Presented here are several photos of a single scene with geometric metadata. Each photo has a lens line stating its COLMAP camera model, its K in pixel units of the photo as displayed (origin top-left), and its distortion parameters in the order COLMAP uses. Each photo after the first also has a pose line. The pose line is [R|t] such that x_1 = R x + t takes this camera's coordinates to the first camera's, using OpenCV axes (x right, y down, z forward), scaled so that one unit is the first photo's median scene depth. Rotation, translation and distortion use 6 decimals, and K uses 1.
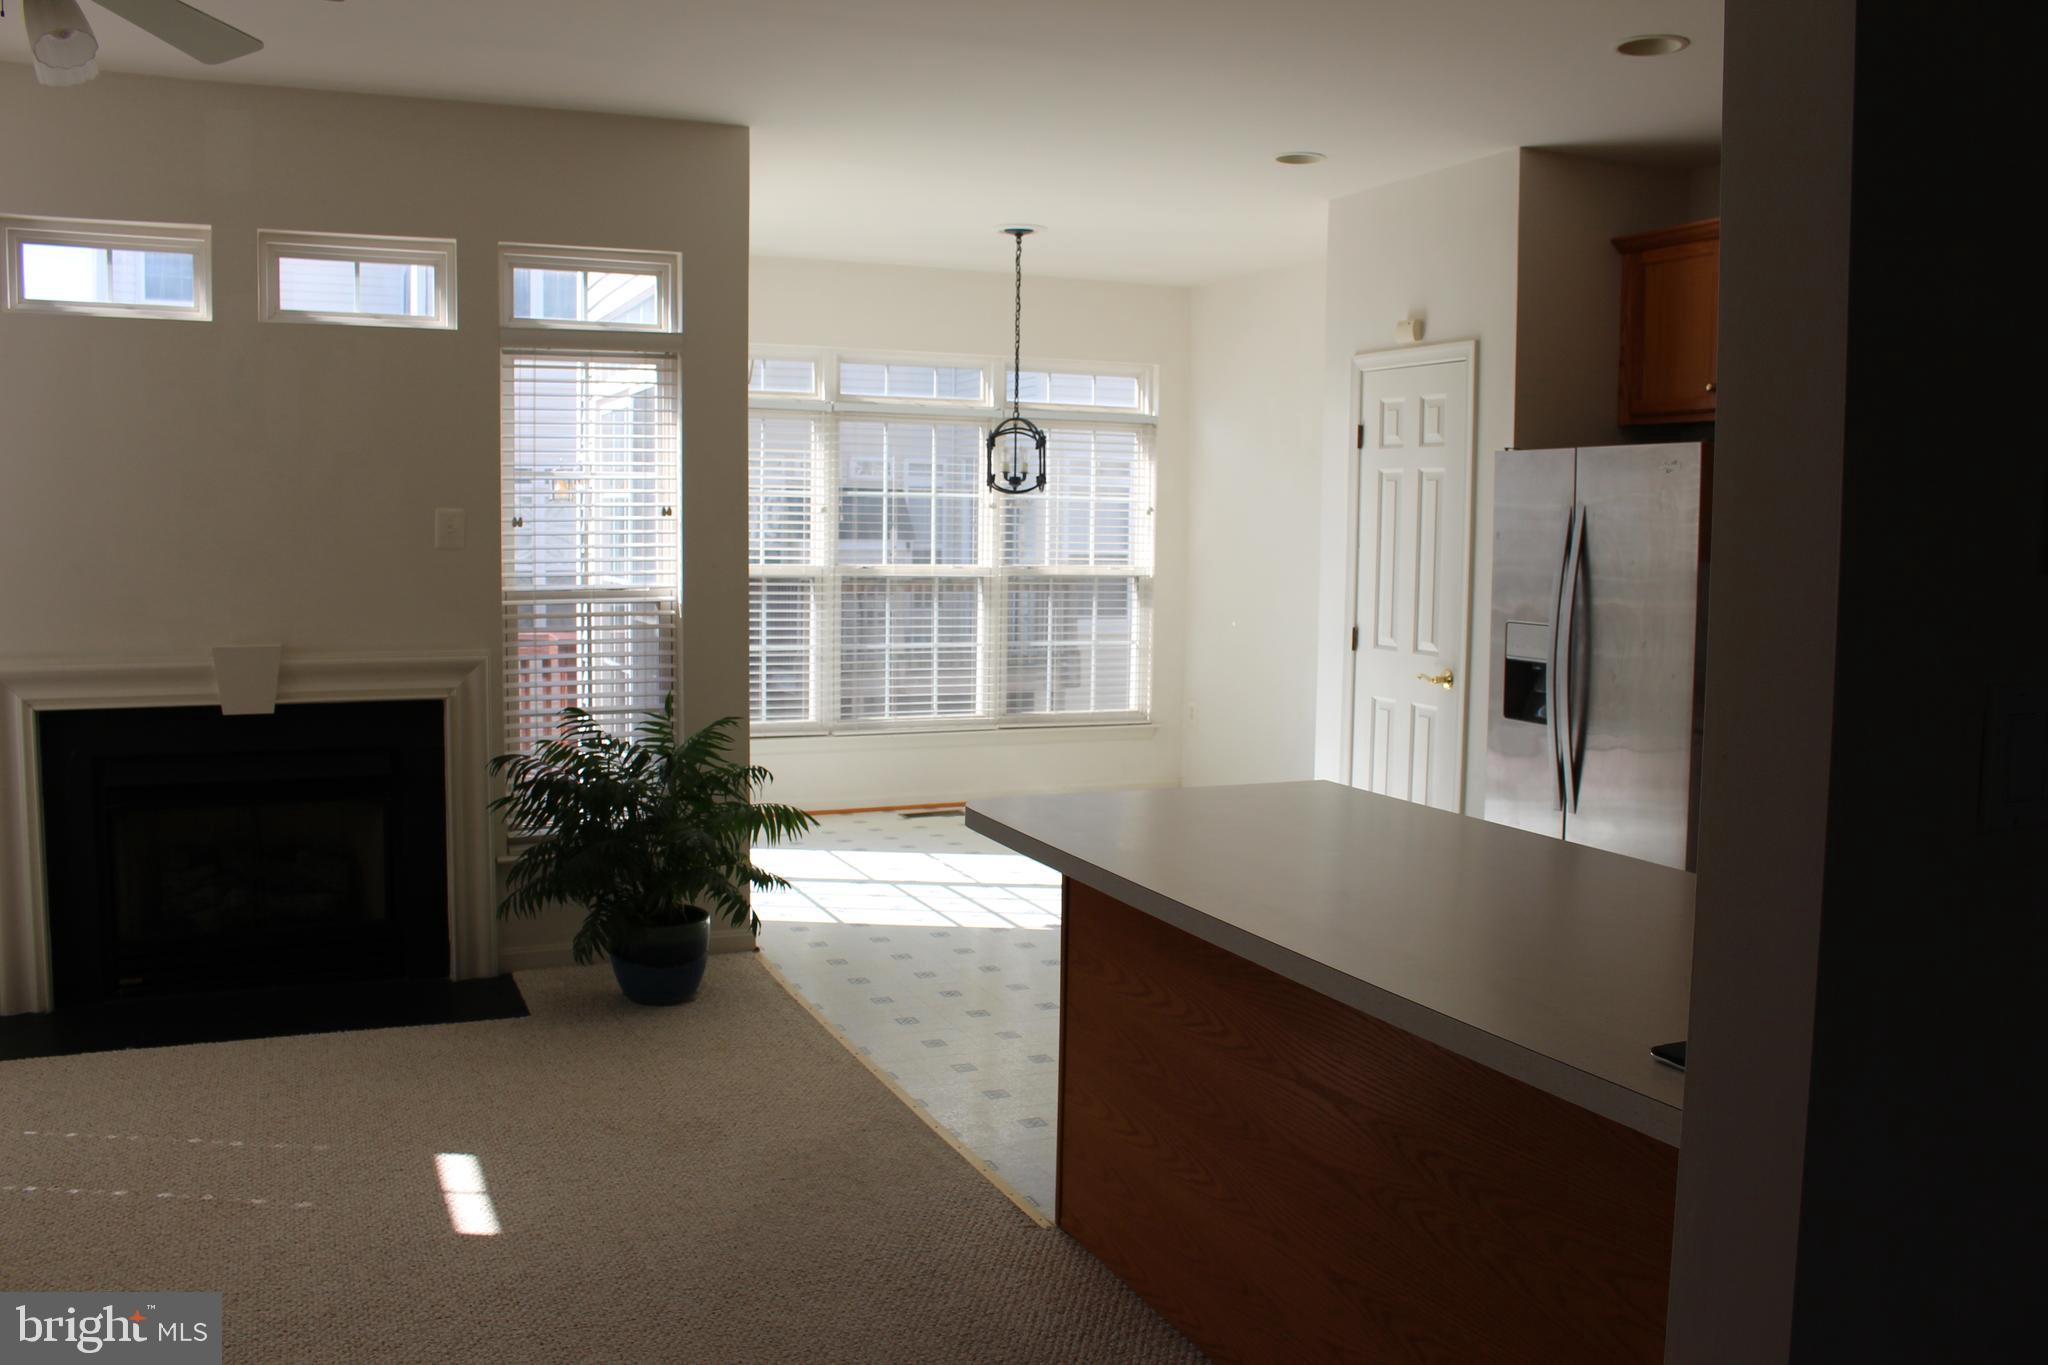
lens RADIAL K [[1708.9, 0, 1026.3], [0, 1708.9, 689.4], [0, 0, 1]] dist [-0.144317, 0.111816]
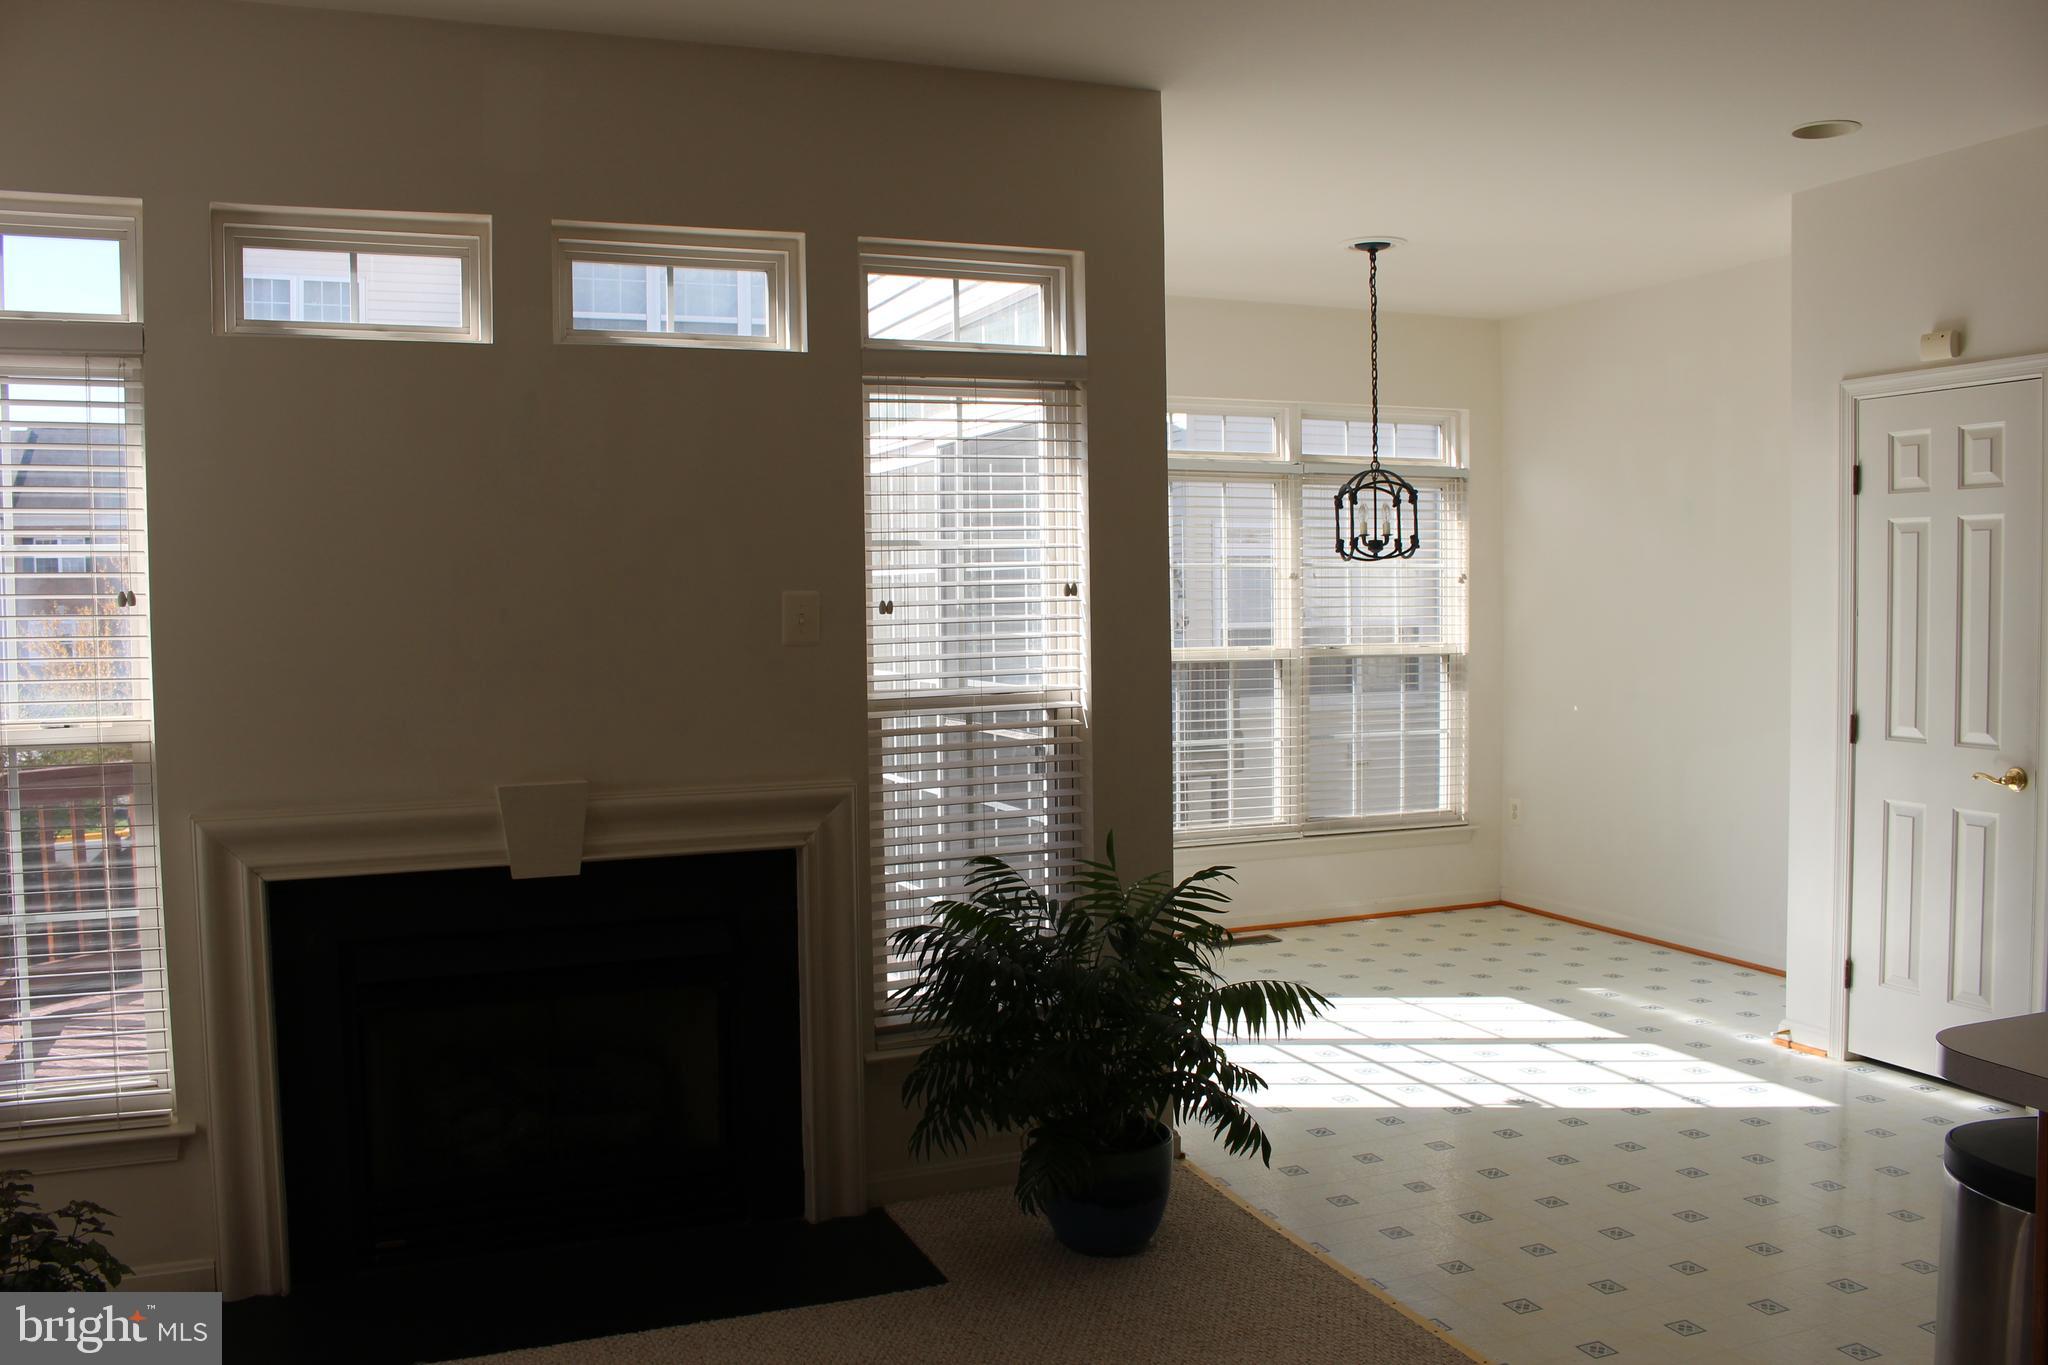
lens RADIAL K [[1708.9, 0, 1032.7], [0, 1708.9, 694.2], [0, 0, 1]] dist [-0.144317, 0.111816]
pose [[0.999489, -0.024172, -0.020908, -0.212102], [0.023304, 0.998896, -0.040782, -0.026953], [0.021871, 0.040274, 0.998949, 0.234050]]
